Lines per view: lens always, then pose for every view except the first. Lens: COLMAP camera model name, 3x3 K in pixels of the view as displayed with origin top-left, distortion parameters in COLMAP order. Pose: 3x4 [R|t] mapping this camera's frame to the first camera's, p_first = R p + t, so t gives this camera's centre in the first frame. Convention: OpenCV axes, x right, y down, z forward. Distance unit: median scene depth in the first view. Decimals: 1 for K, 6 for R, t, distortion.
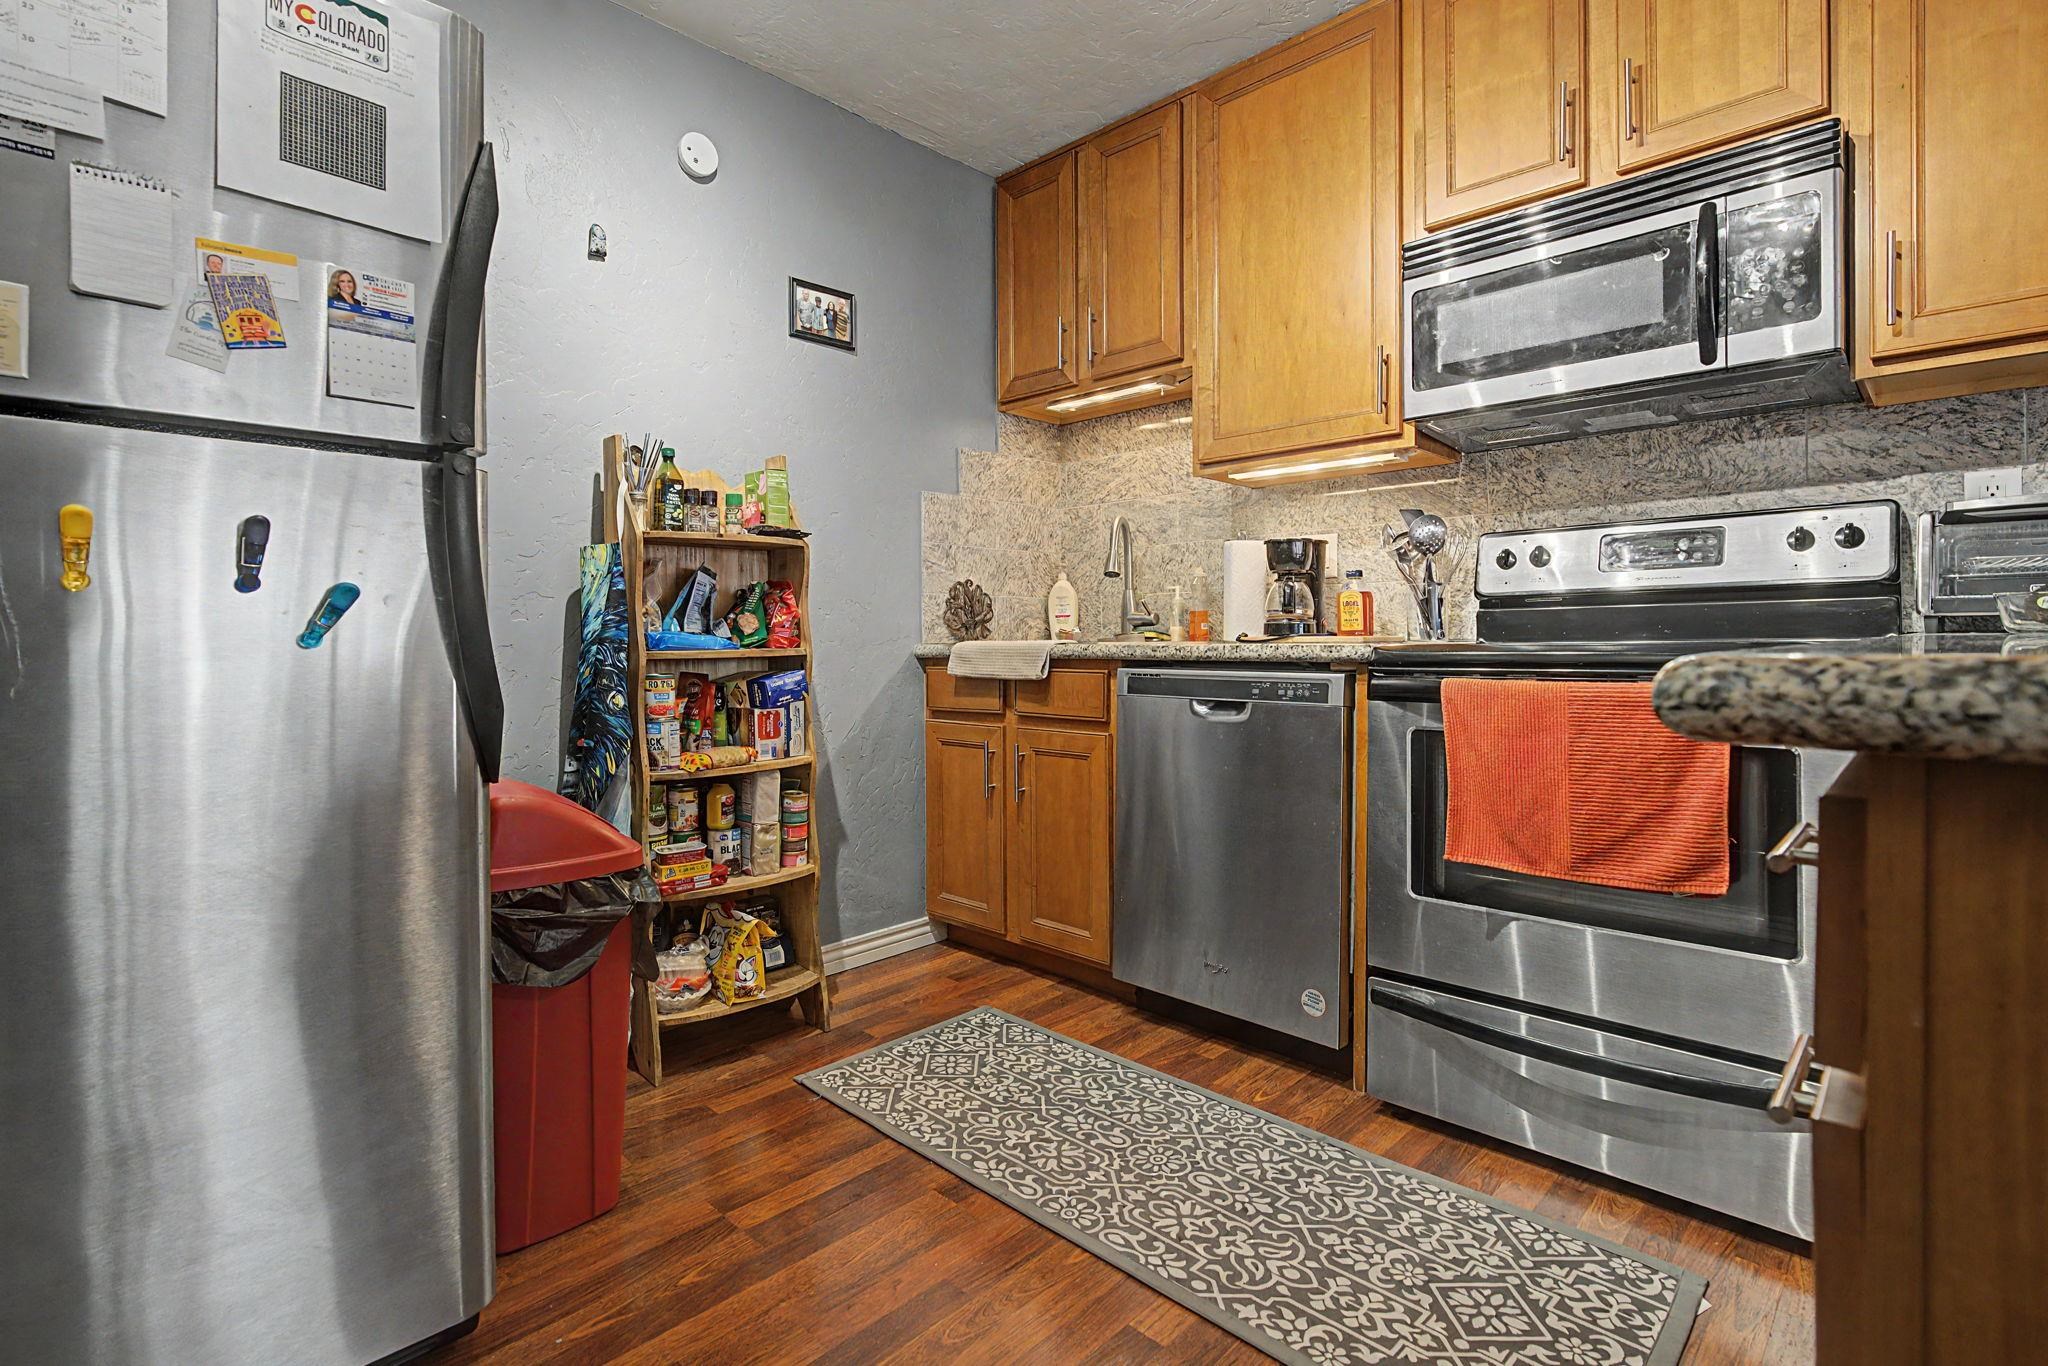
lens RADIAL K [[979.0, 0, 1021.6], [0, 979.0, 639.4], [0, 0, 1]] dist [-0.002218, 0.000240]
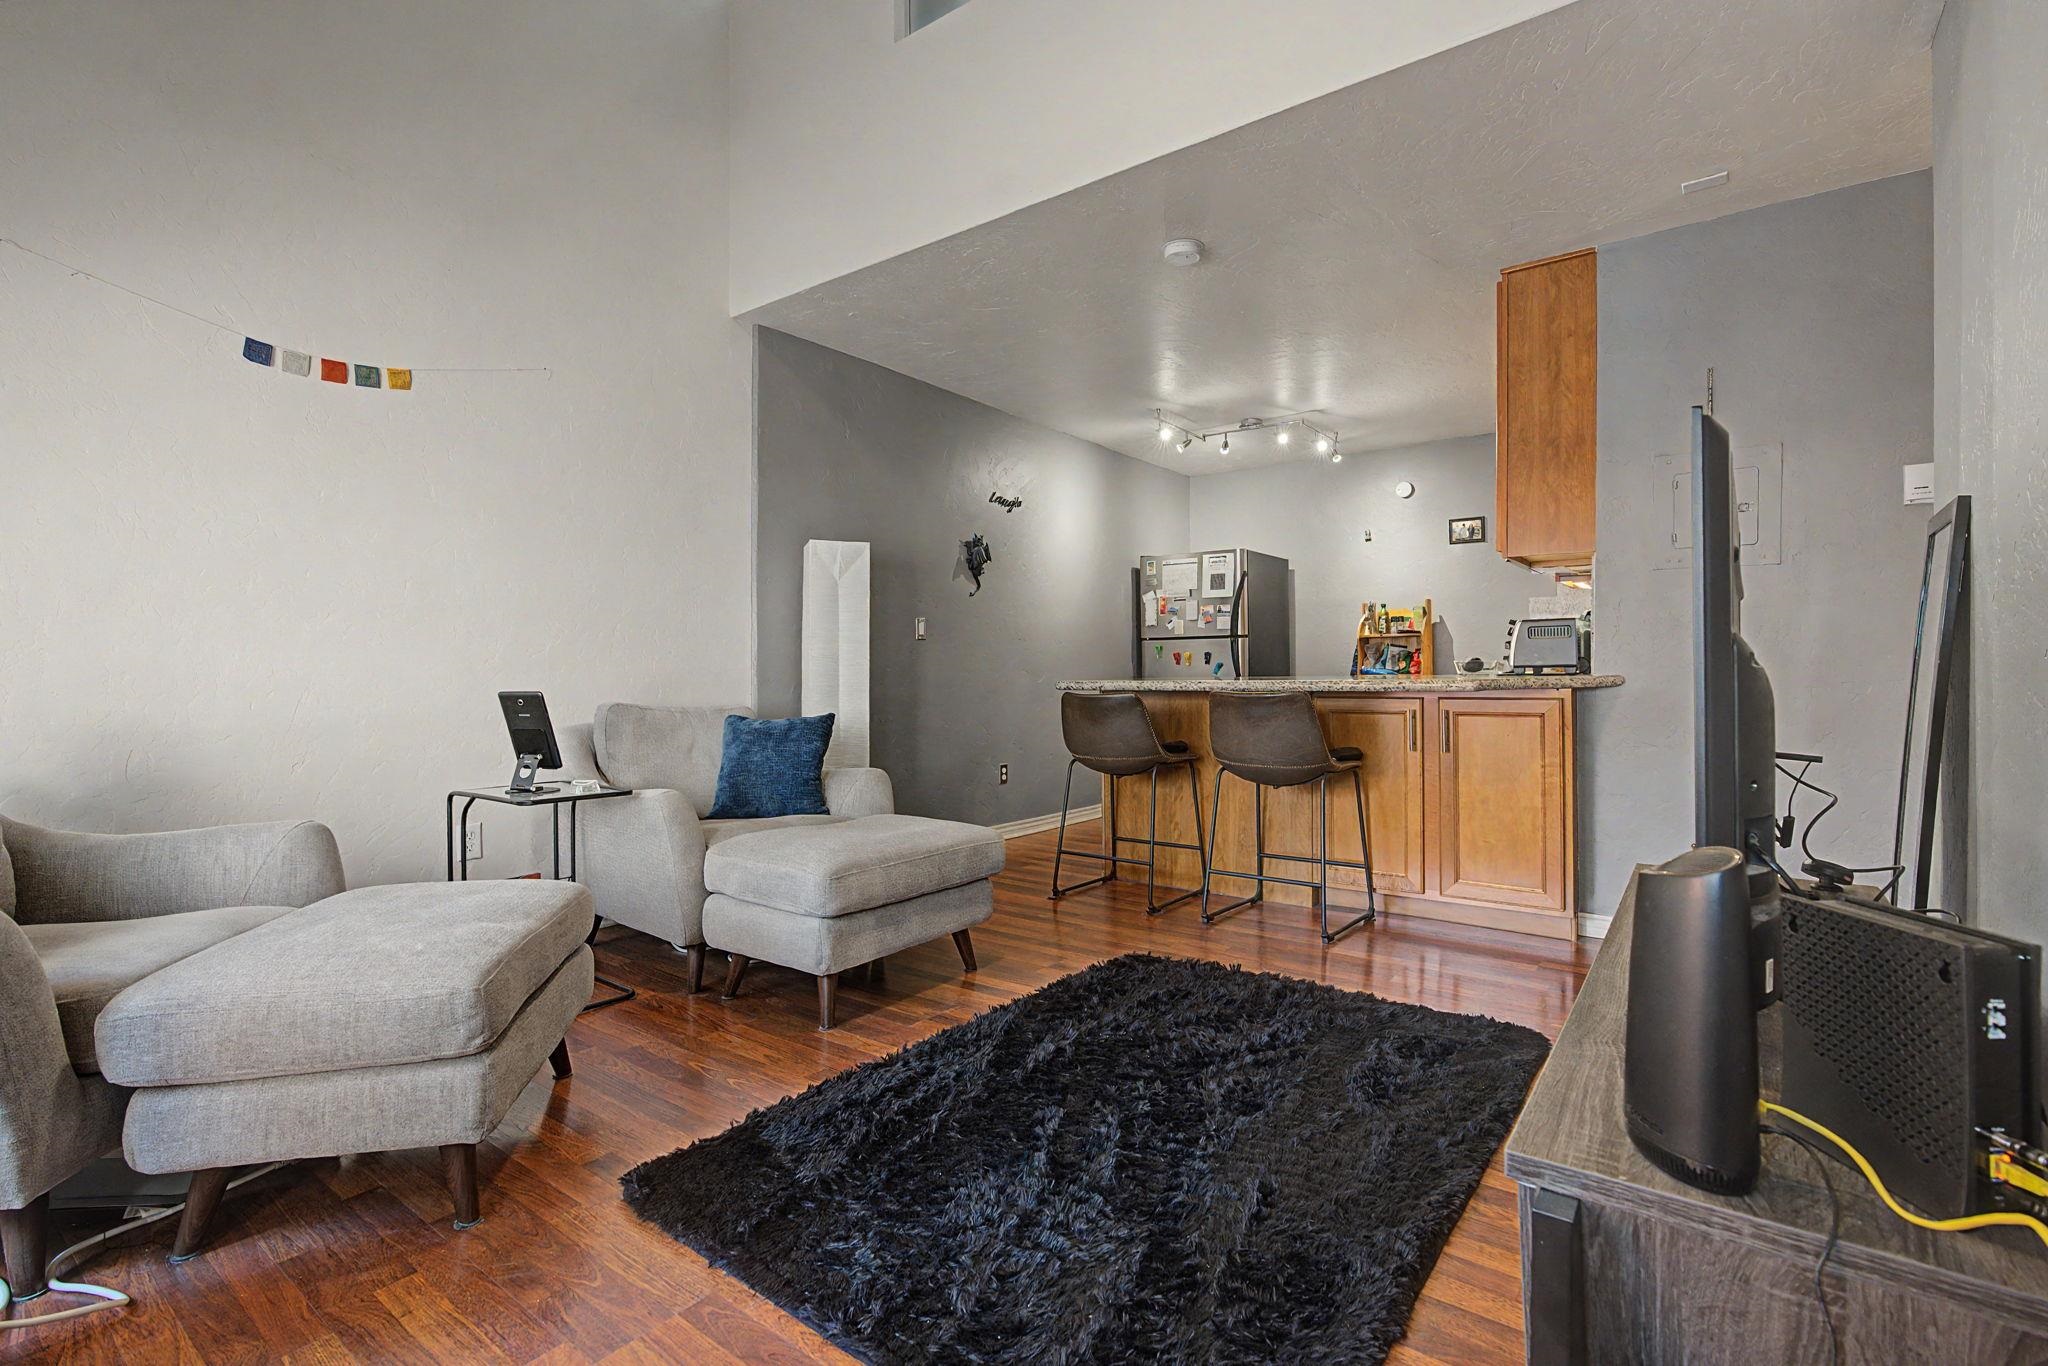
lens RADIAL K [[942.9, 0, 1027.9], [0, 942.9, 674.8], [0, 0, 1]] dist [-0.002086, -0.000232]
pose [[0.129045, 0.012076, -0.991565, 2.430744], [0.009223, 0.999868, 0.013378, -0.037609], [0.991596, -0.010872, 0.128917, -0.416962]]
